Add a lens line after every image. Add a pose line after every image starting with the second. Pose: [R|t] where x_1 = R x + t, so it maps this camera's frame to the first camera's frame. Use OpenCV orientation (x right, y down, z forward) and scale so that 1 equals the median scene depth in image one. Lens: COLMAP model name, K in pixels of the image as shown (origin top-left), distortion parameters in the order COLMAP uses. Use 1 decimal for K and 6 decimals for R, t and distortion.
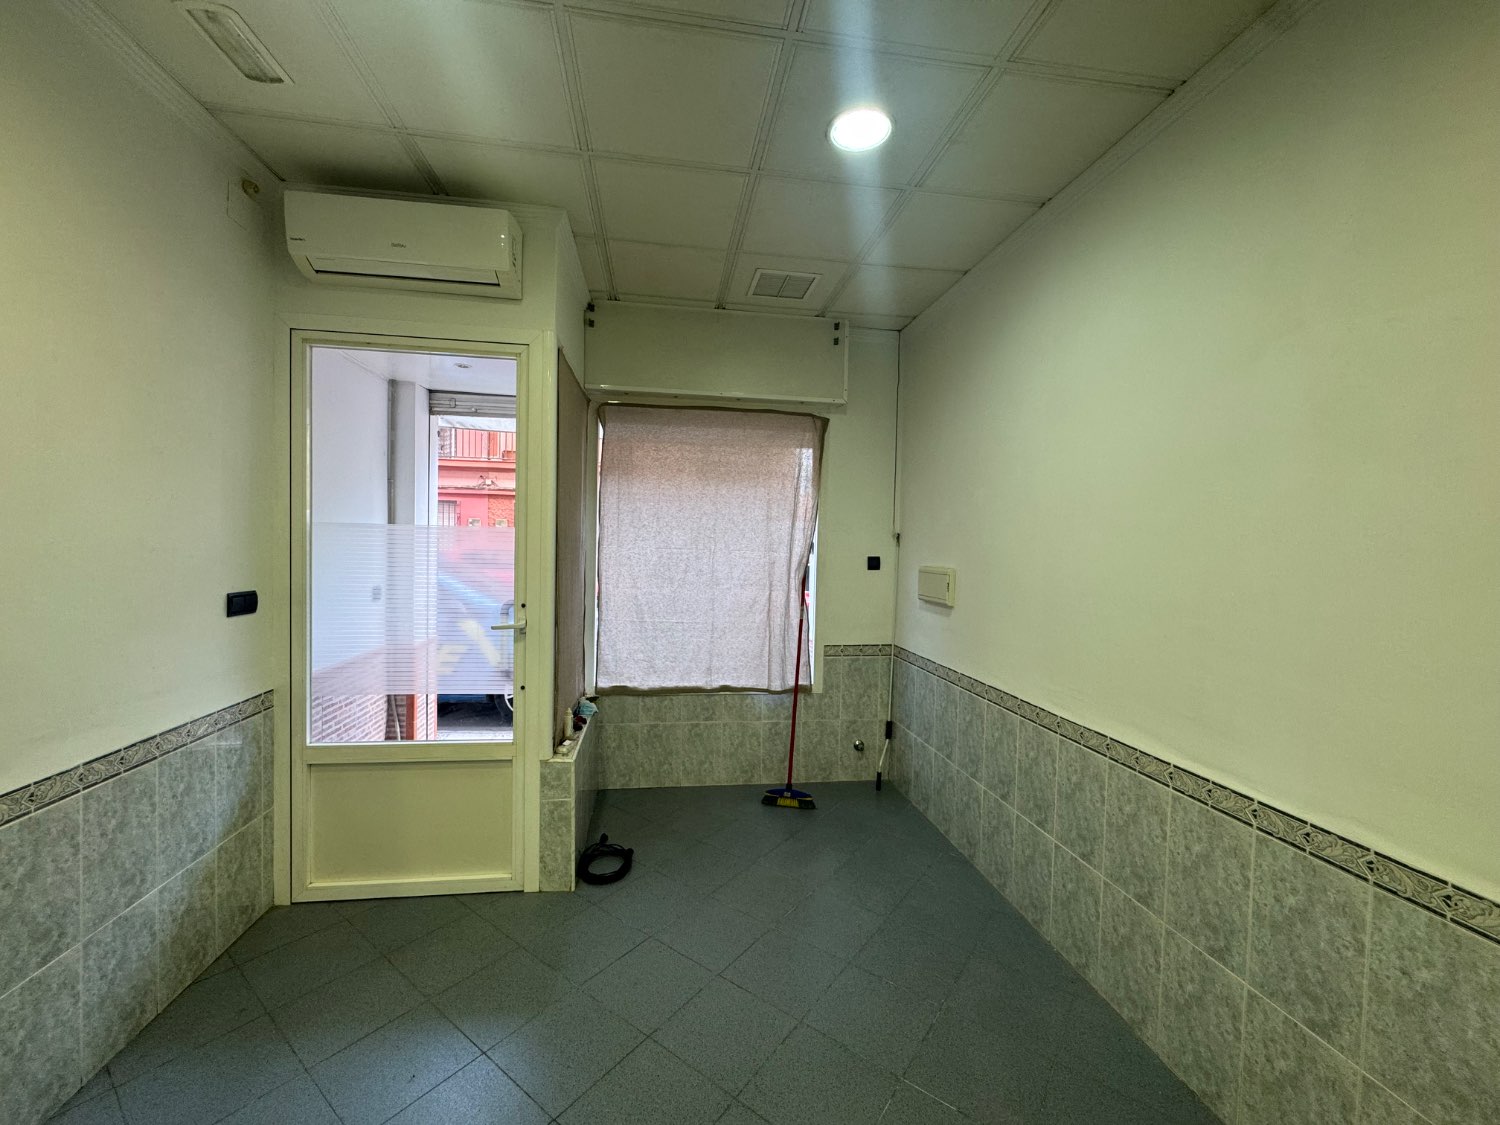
lens RADIAL K [[600.3, 0, 752.0], [0, 600.3, 561.5], [0, 0, 1]] dist [-0.002497, 0.000597]
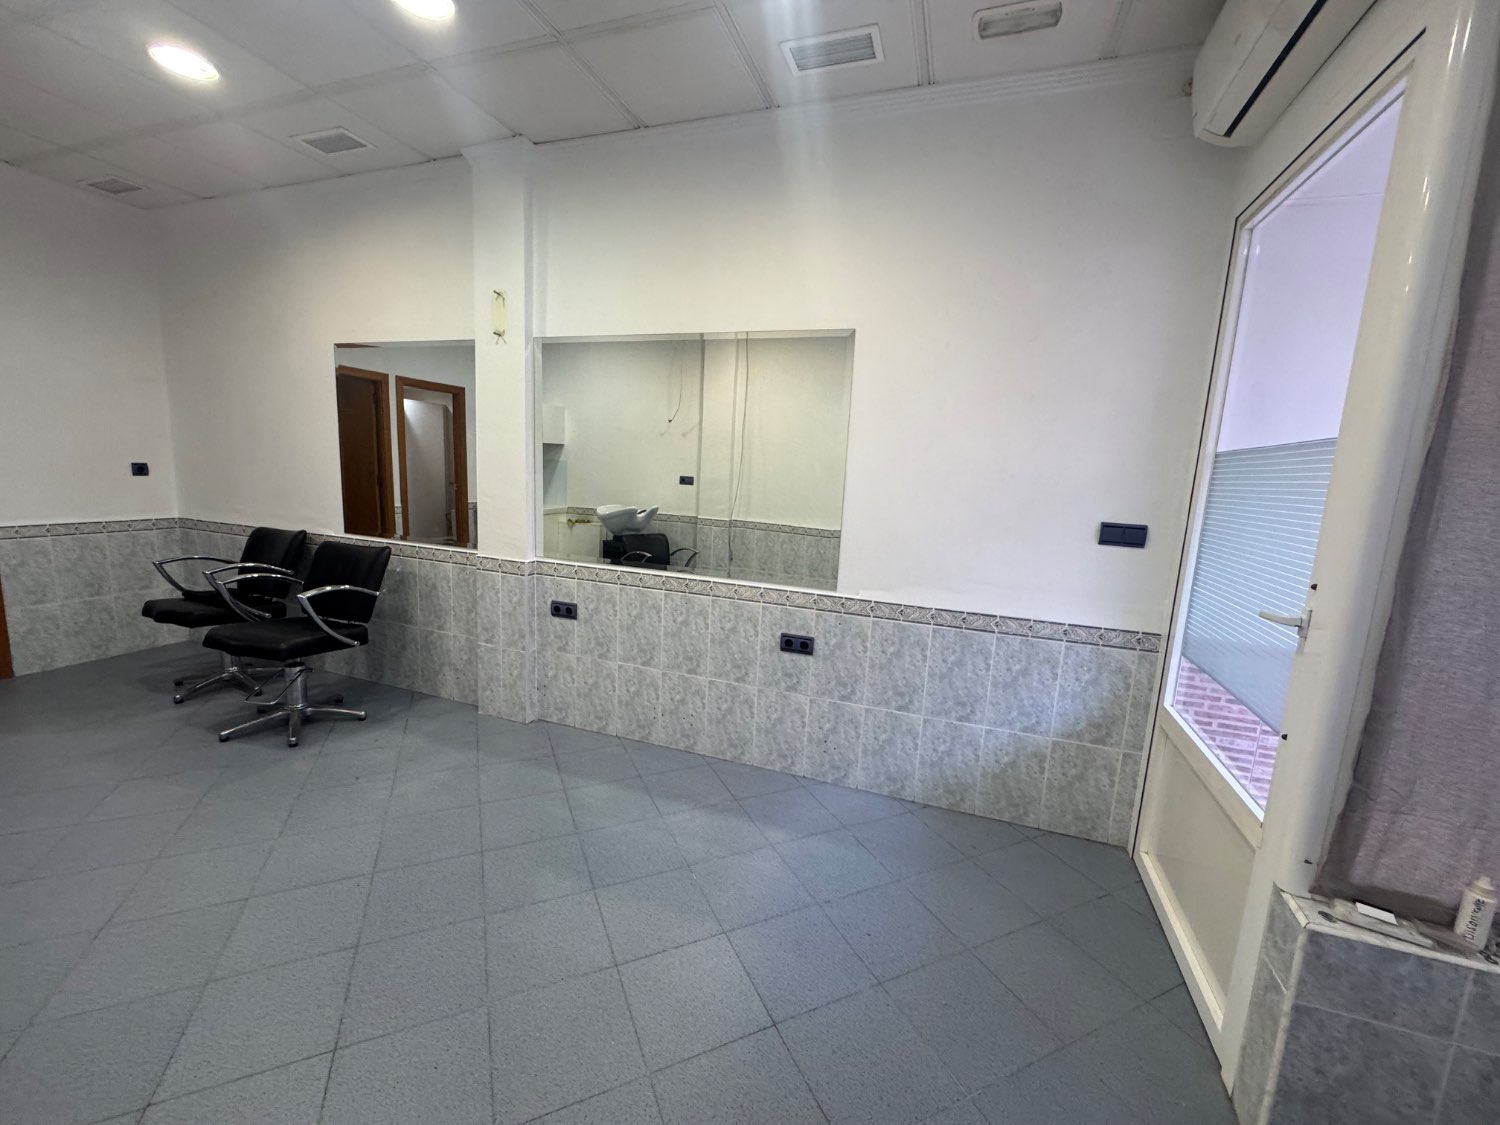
lens RADIAL K [[600.3, 0, 745.3], [0, 600.3, 565.6], [0, 0, 1]] dist [-0.002497, 0.000597]
pose [[-0.477900, 0.091581, -0.873627, 0.219696], [-0.087019, 0.984722, 0.150829, 0.014149], [0.874093, 0.148103, -0.462630, 0.570935]]
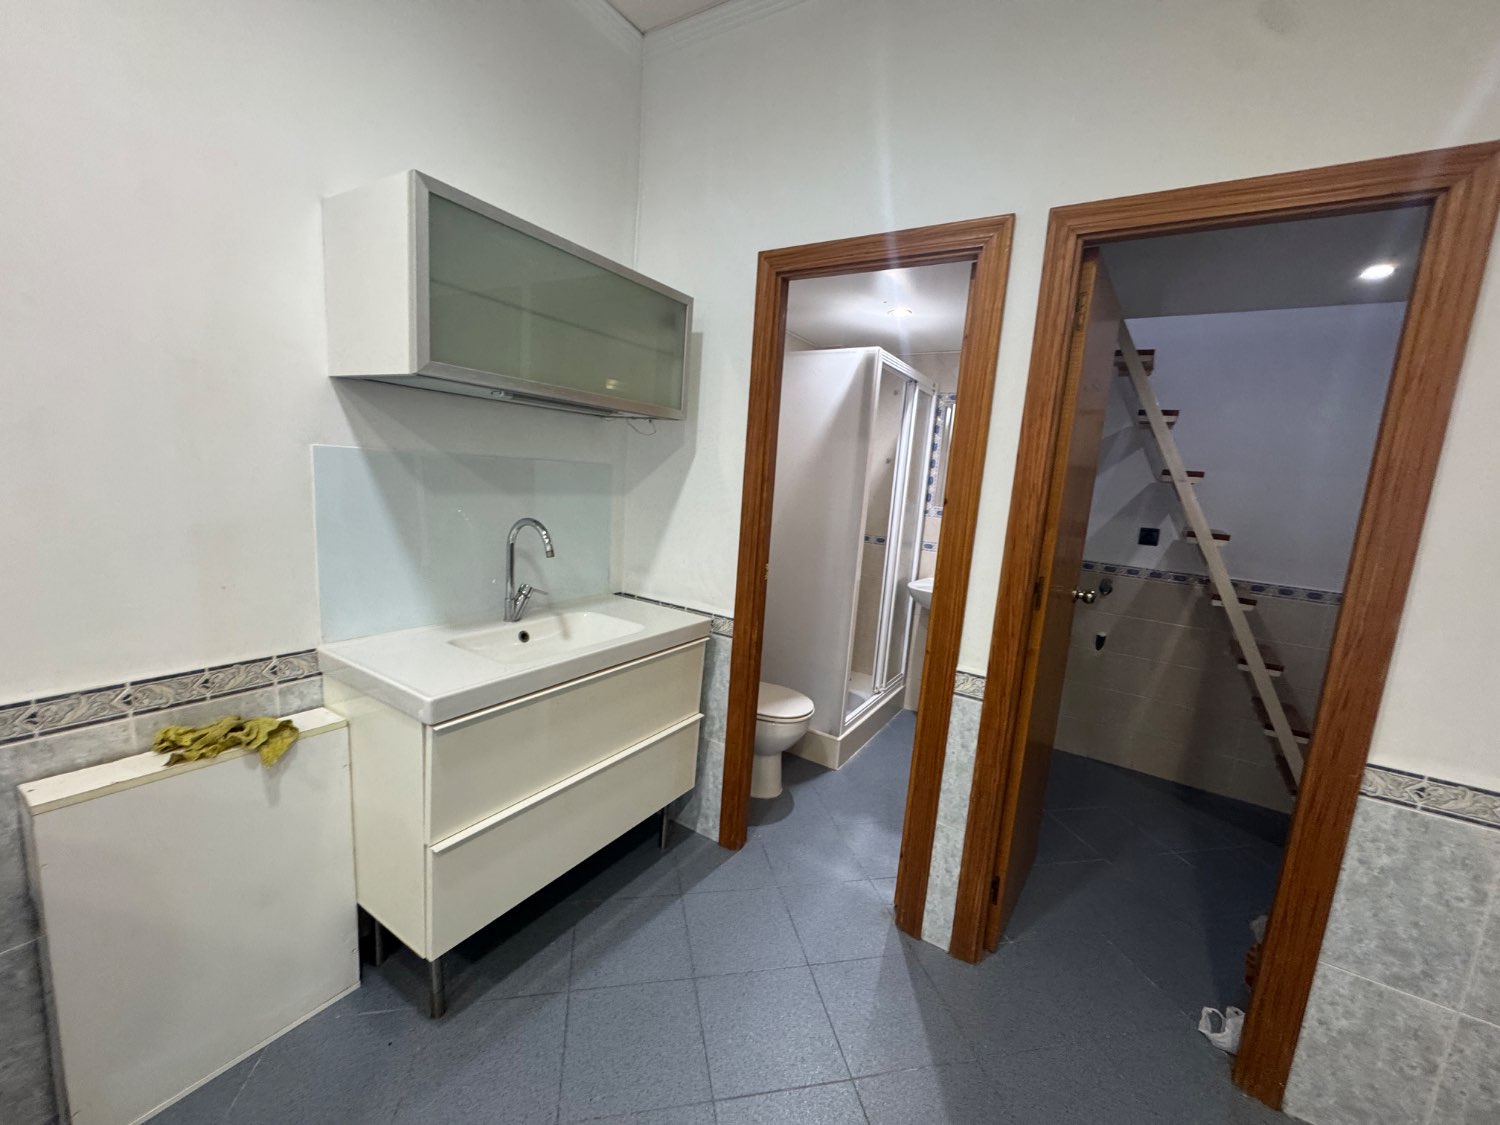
lens RADIAL K [[600.3, 0, 749.0], [0, 600.3, 561.9], [0, 0, 1]] dist [-0.002497, 0.000597]
pose [[-0.747717, -0.177168, 0.639946, 0.024563], [-0.072268, 0.979736, 0.186801, 0.041086], [-0.660073, 0.093426, -0.745369, -0.414701]]
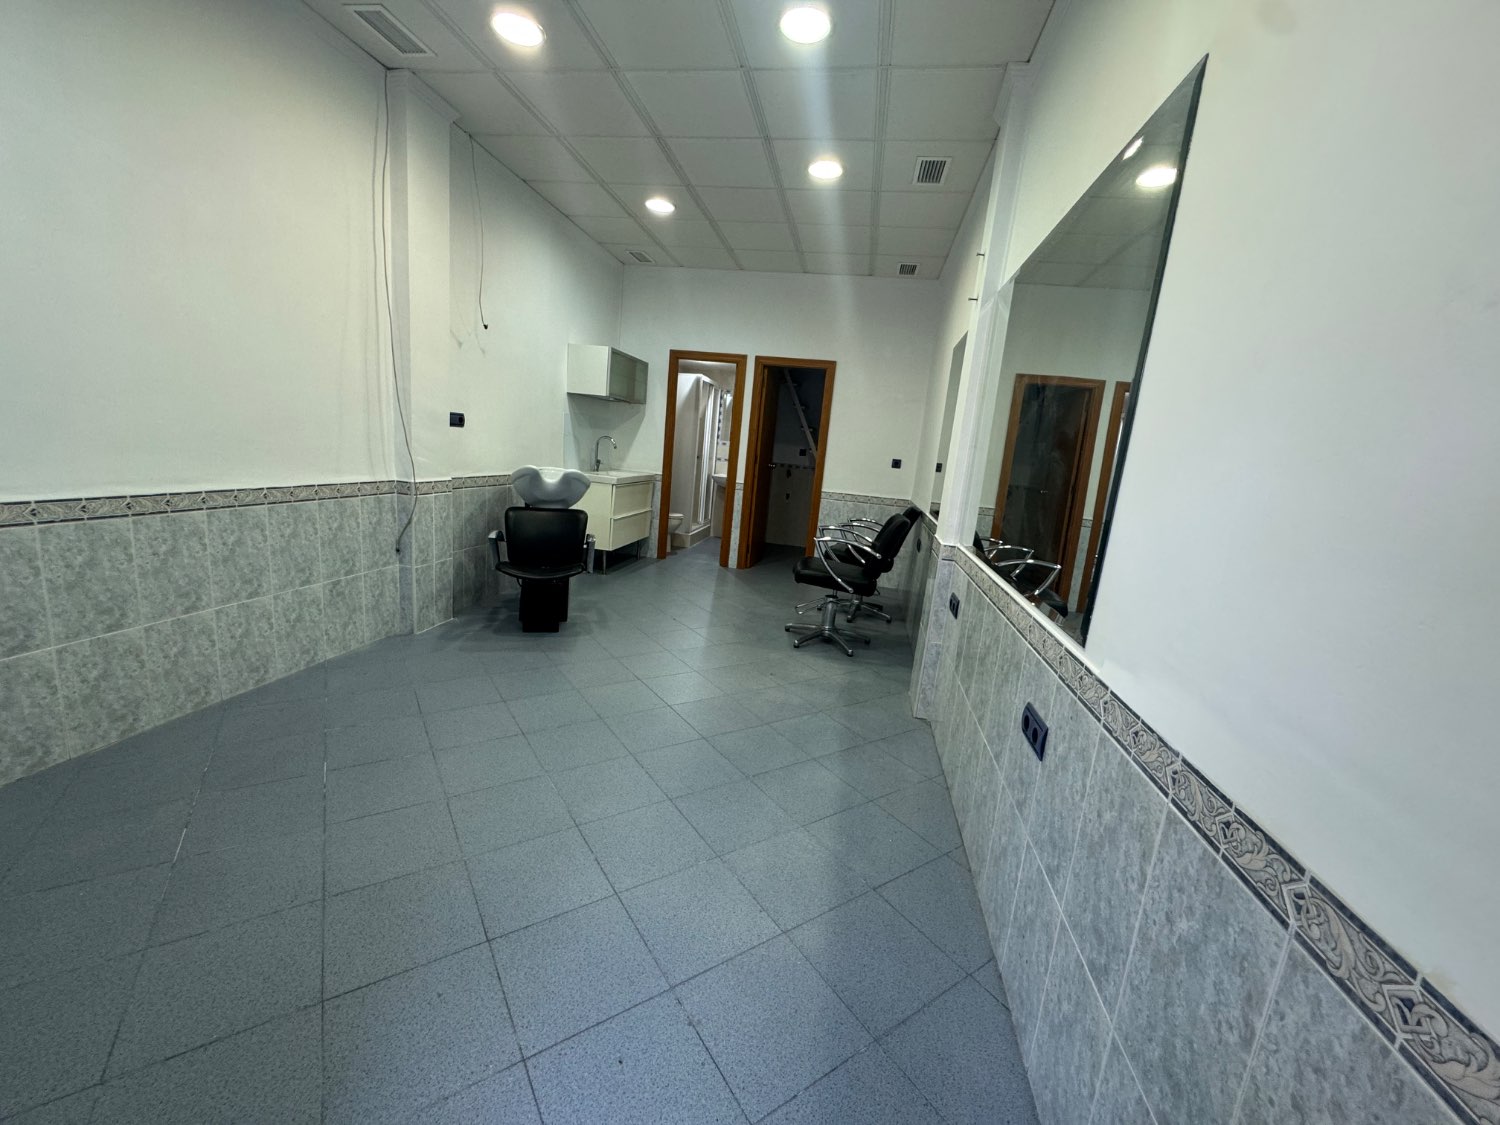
lens RADIAL K [[600.3, 0, 756.1], [0, 600.3, 556.1], [0, 0, 1]] dist [-0.002497, 0.000597]
pose [[-0.940211, -0.171179, 0.294452, -0.396141], [-0.108718, 0.970134, 0.216840, 0.034108], [-0.322776, 0.171863, -0.930741, 0.721982]]
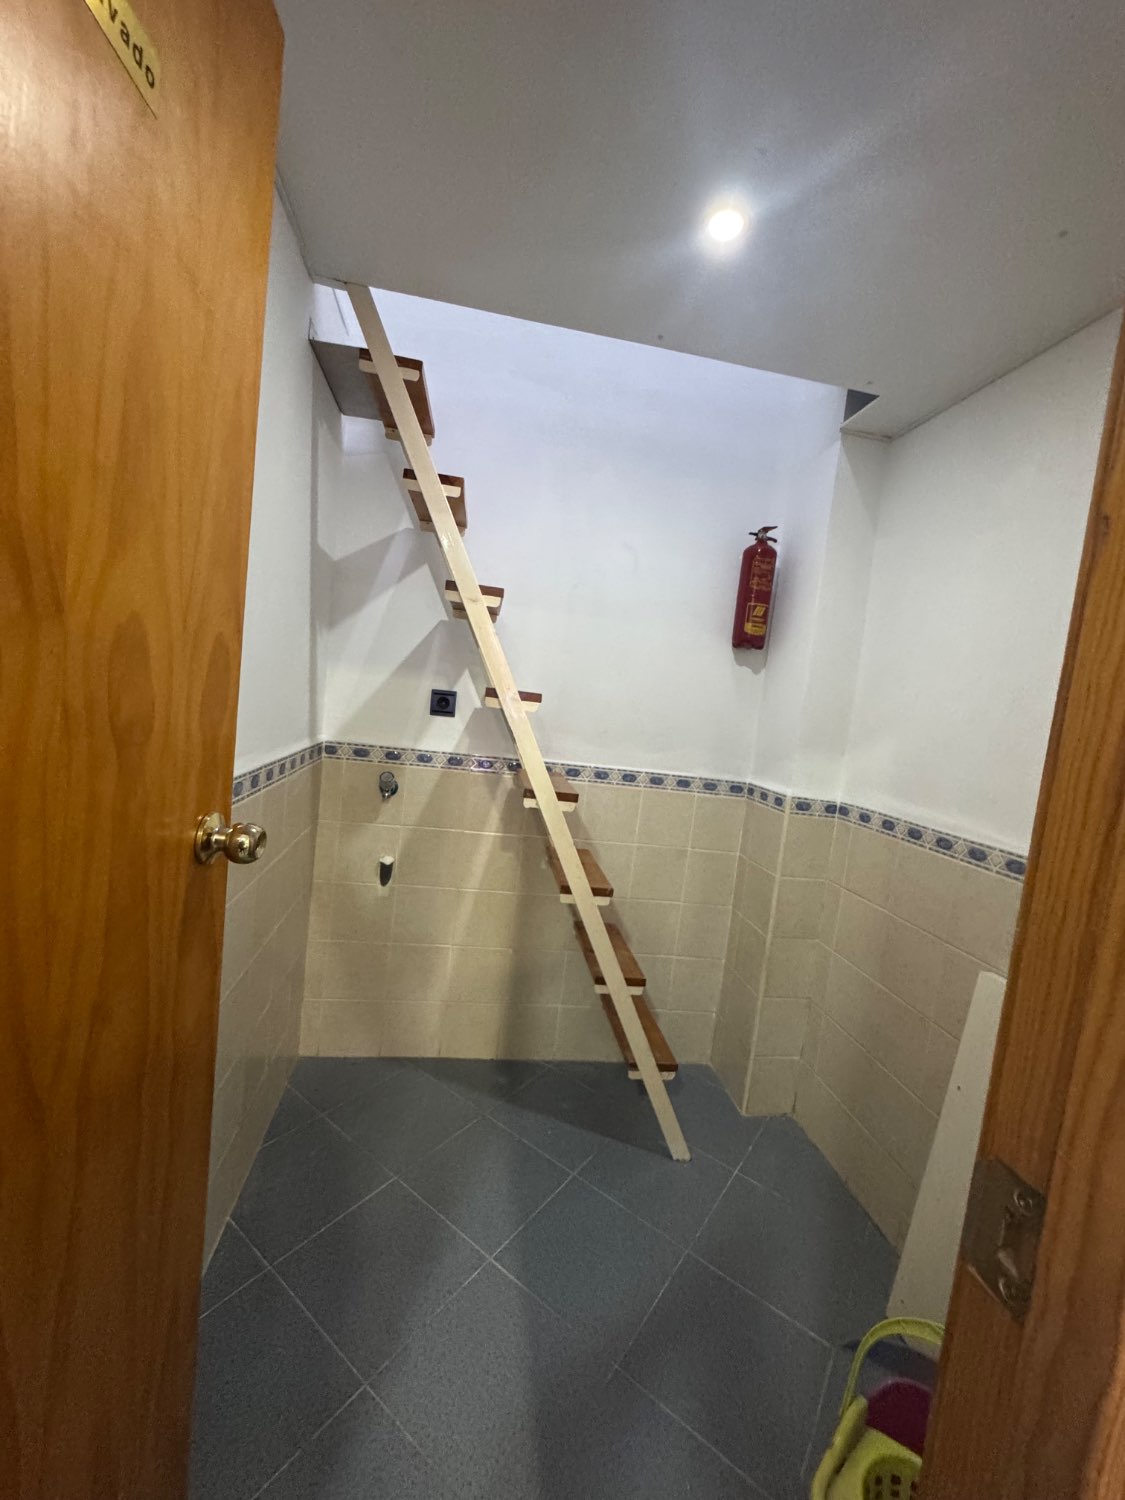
lens RADIAL K [[600.3, 0, 561.5], [0, 600.3, 746.7], [0, 0, 1]] dist [-0.002497, 0.000597]
pose [[-0.991001, -0.133087, -0.014315, 0.045193], [-0.133853, 0.985821, 0.101193, 0.092883], [0.000645, 0.102198, -0.994764, -0.871428]]
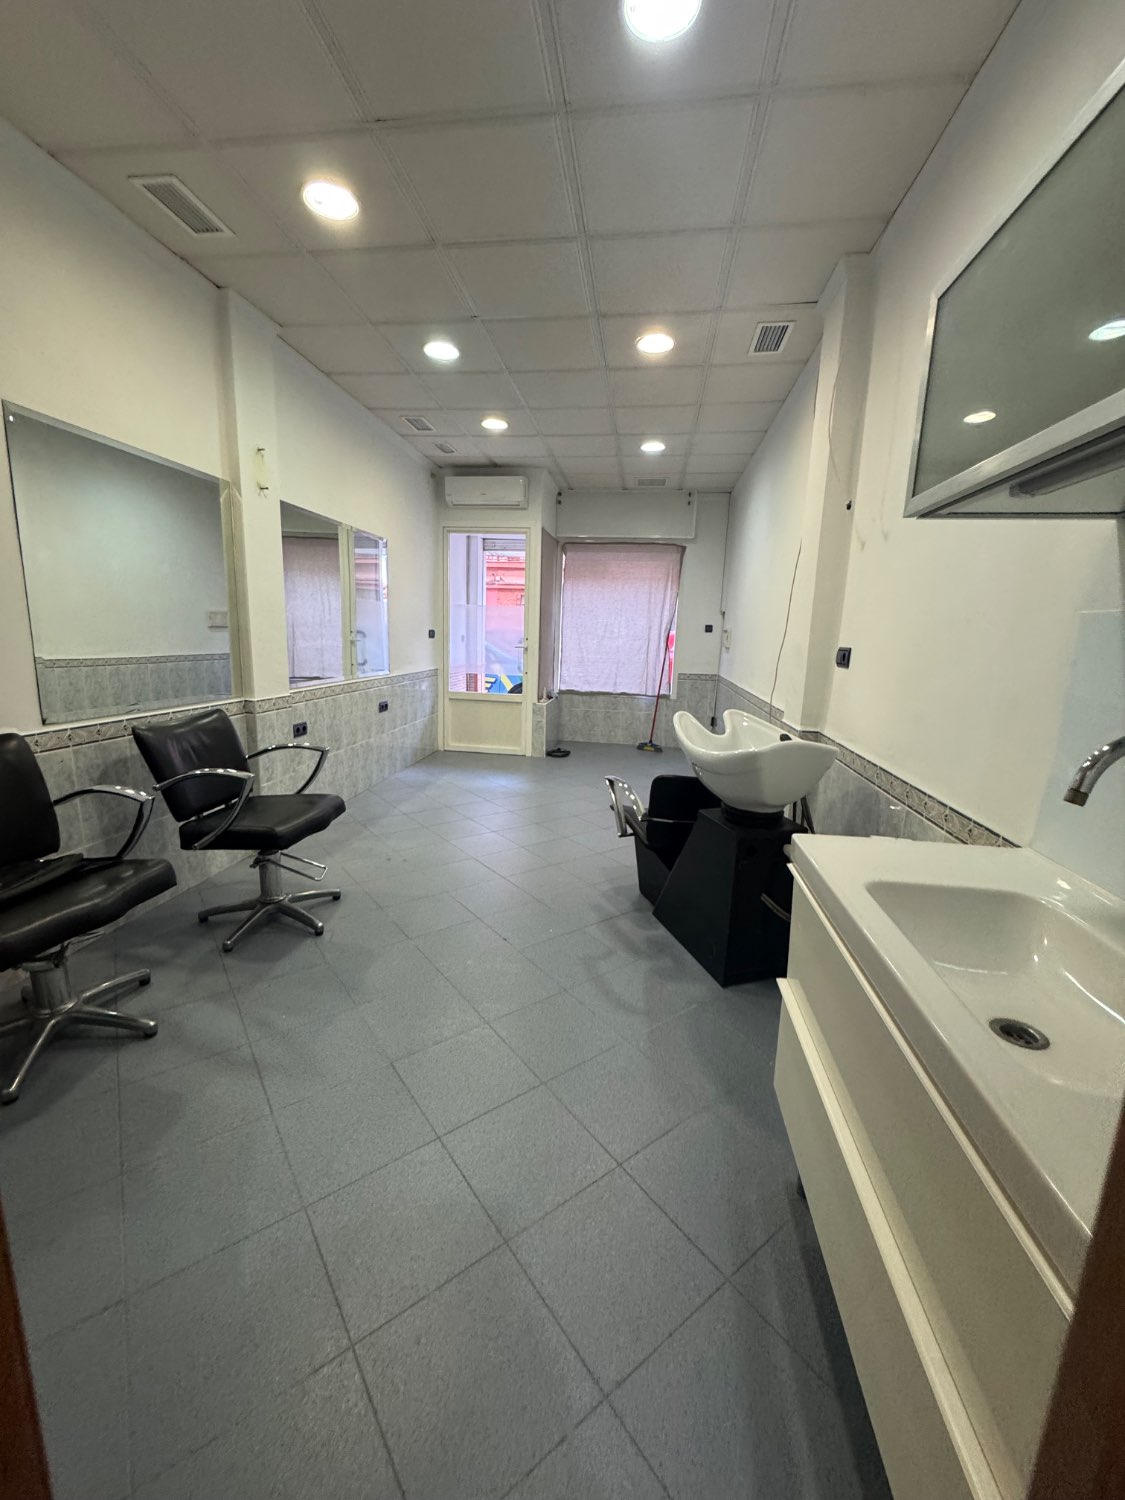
lens RADIAL K [[600.3, 0, 565.1], [0, 600.3, 749.7], [0, 0, 1]] dist [-0.002497, 0.000597]
pose [[0.957580, 0.065794, -0.280557, 0.341913], [-0.021174, 0.987019, 0.159200, 0.089314], [0.287390, -0.146506, 0.946543, -0.943819]]
